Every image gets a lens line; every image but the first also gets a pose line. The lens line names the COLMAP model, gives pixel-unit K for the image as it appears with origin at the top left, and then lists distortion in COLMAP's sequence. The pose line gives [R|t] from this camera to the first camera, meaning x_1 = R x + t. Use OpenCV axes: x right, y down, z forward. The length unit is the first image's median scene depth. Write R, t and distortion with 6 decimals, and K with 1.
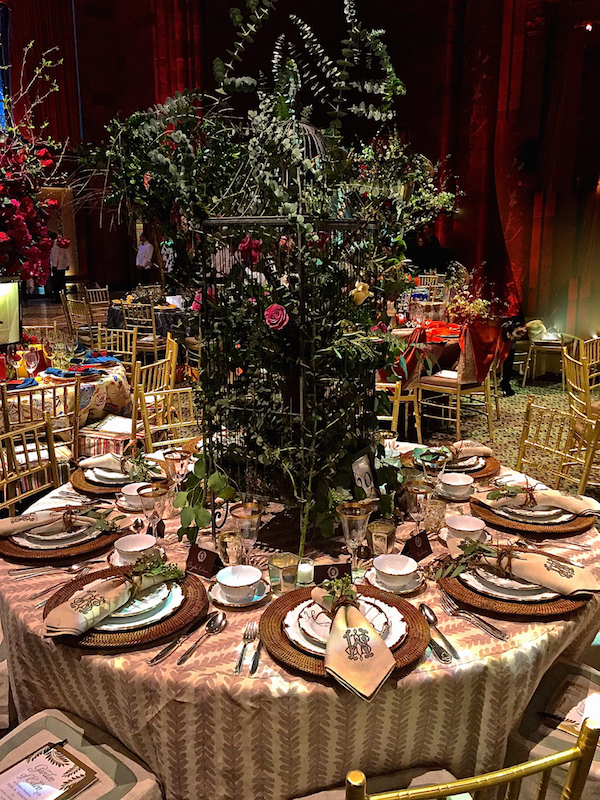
lens RADIAL K [[684.9, 0, 300.6], [0, 684.9, 398.7], [0, 0, 1]] dist [0.049254, -0.040433]
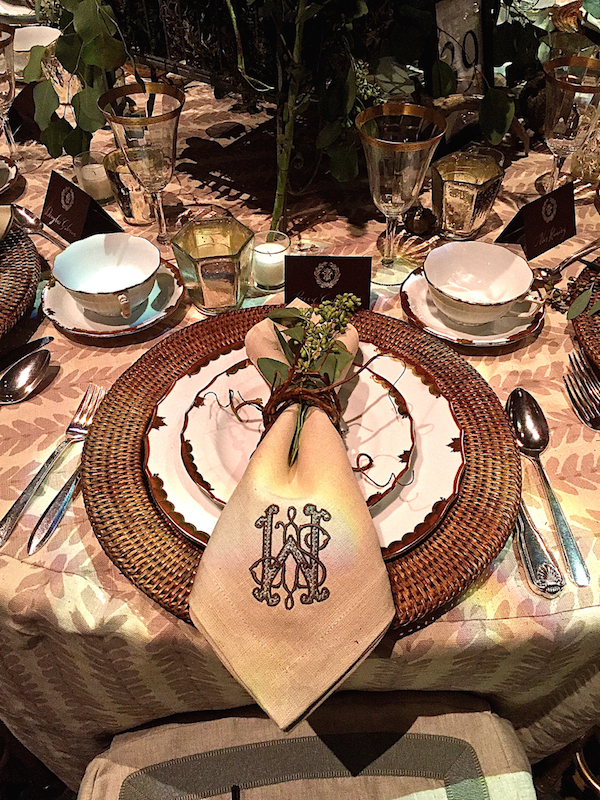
lens RADIAL K [[684.9, 0, 299.4], [0, 684.9, 399.1], [0, 0, 1]] dist [0.049254, -0.040433]
pose [[0.983508, 0.132818, -0.122767, 0.095710], [-0.044890, 0.836792, 0.545678, 0.085785], [0.175206, -0.531167, 0.828954, 0.611751]]
